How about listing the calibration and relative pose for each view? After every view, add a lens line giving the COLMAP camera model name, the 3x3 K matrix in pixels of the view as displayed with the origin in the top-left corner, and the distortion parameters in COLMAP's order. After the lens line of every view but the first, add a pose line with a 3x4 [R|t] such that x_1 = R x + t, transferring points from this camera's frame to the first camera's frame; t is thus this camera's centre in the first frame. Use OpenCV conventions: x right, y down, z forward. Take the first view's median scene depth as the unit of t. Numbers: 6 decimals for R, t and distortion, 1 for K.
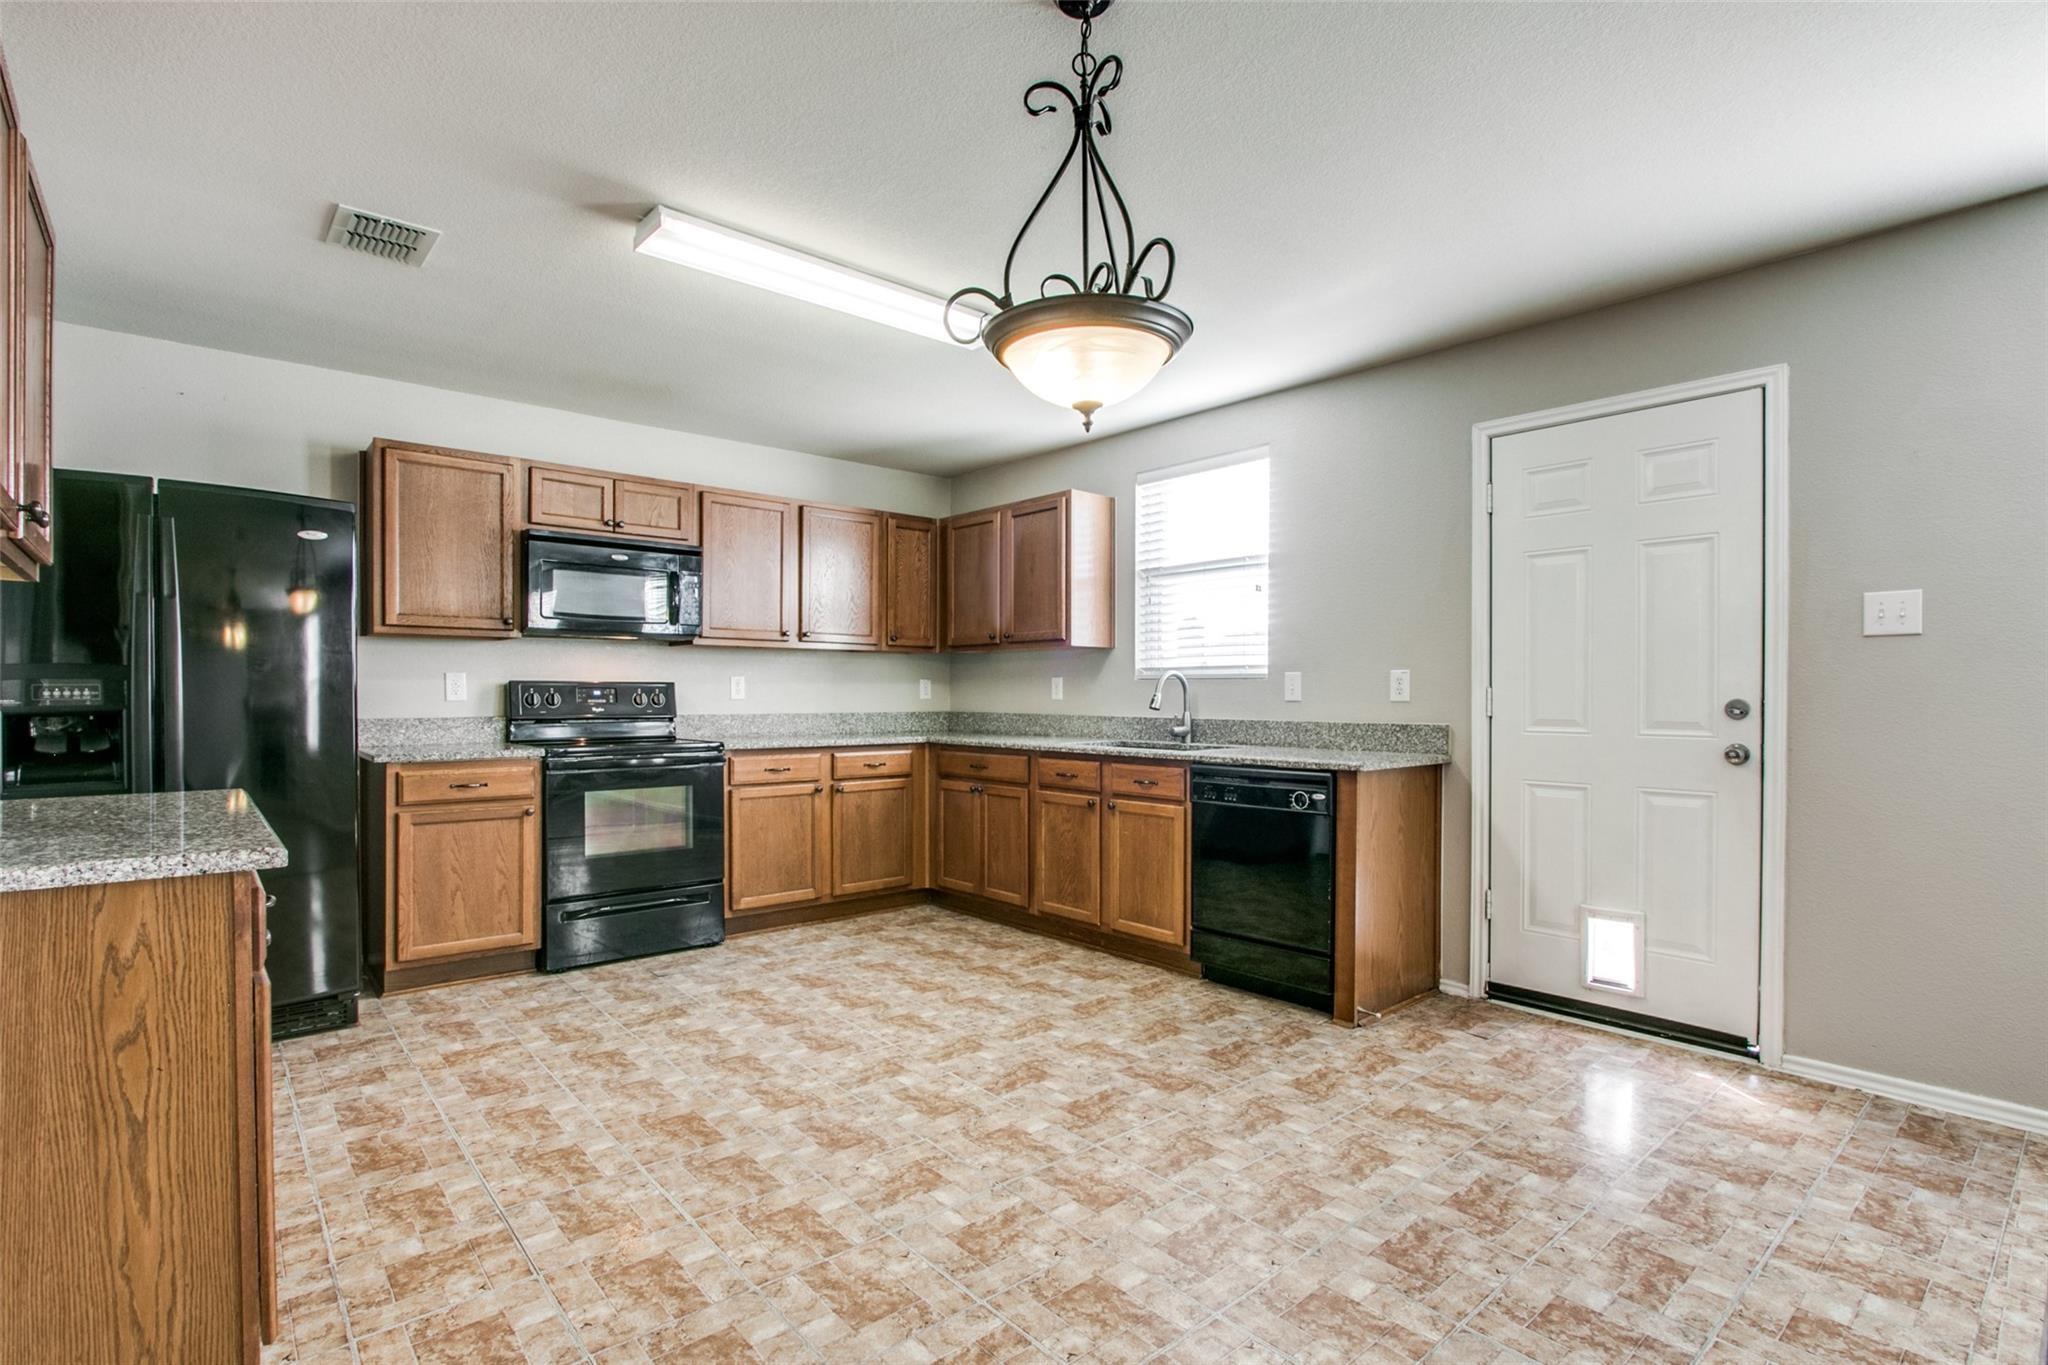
lens RADIAL K [[953.3, 0, 1040.2], [0, 953.3, 681.1], [0, 0, 1]] dist [-0.024923, 0.000456]
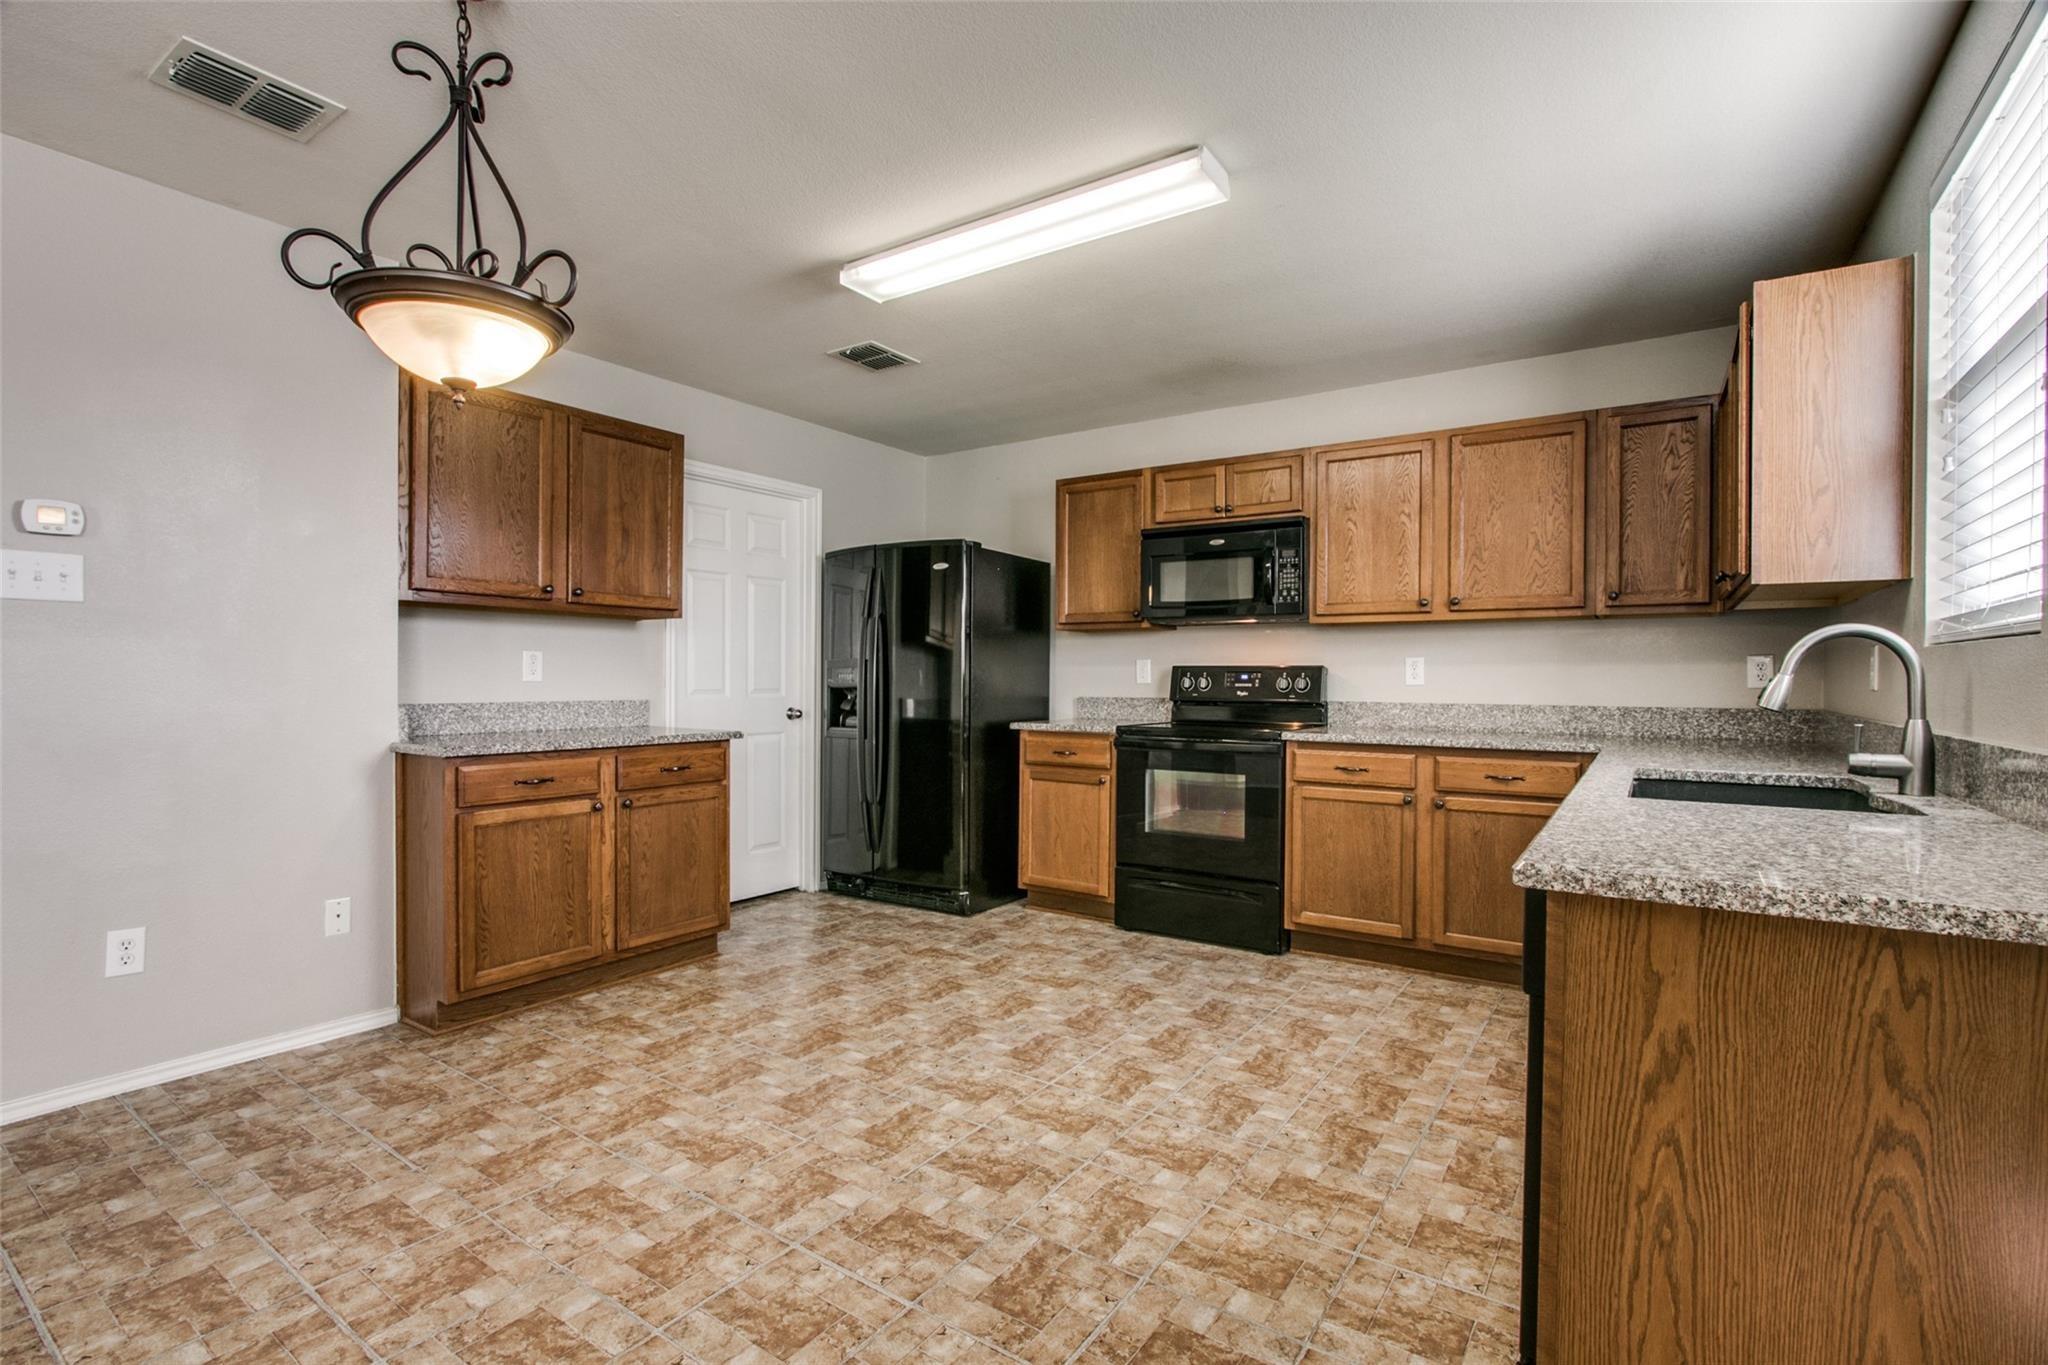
lens RADIAL K [[953.3, 0, 1040.2], [0, 953.3, 681.1], [0, 0, 1]] dist [-0.024923, 0.000456]
pose [[0.248813, 0.001279, -0.968551, 0.556853], [0.007457, 0.999967, 0.003236, 0.014346], [0.968523, -0.008028, 0.248795, 0.648128]]
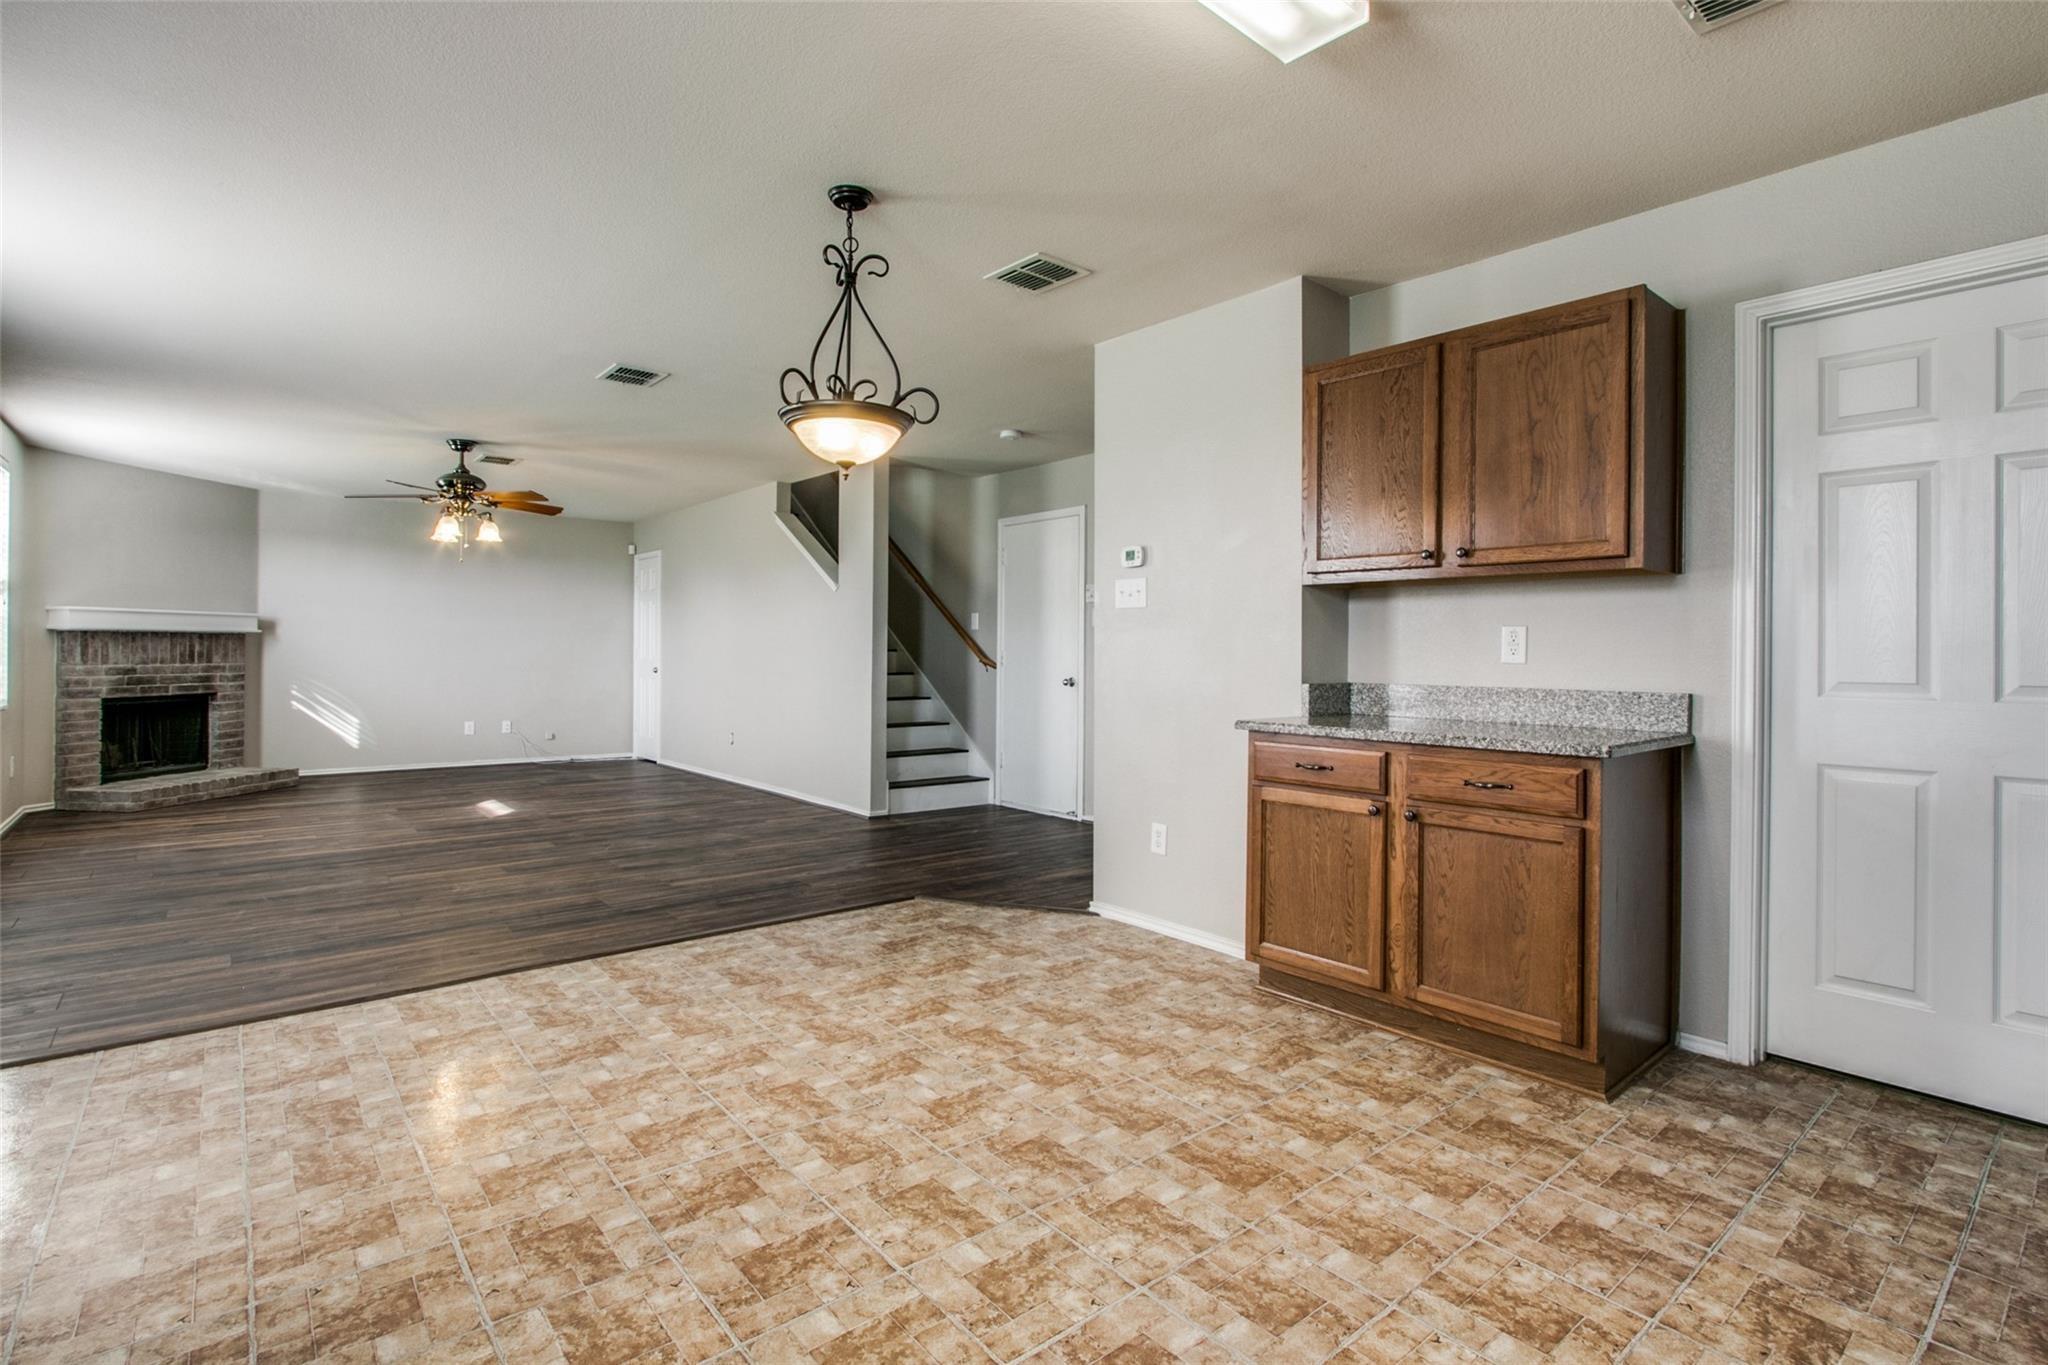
lens RADIAL K [[990.3, 0, 1023.1], [0, 990.3, 652.9], [0, 0, 1]] dist [-0.018307, 0.000473]
pose [[-0.998802, -0.011008, 0.047690, -0.152309], [-0.011529, 0.999877, -0.010647, 0.019055], [-0.047567, -0.011184, -0.998805, 1.247817]]
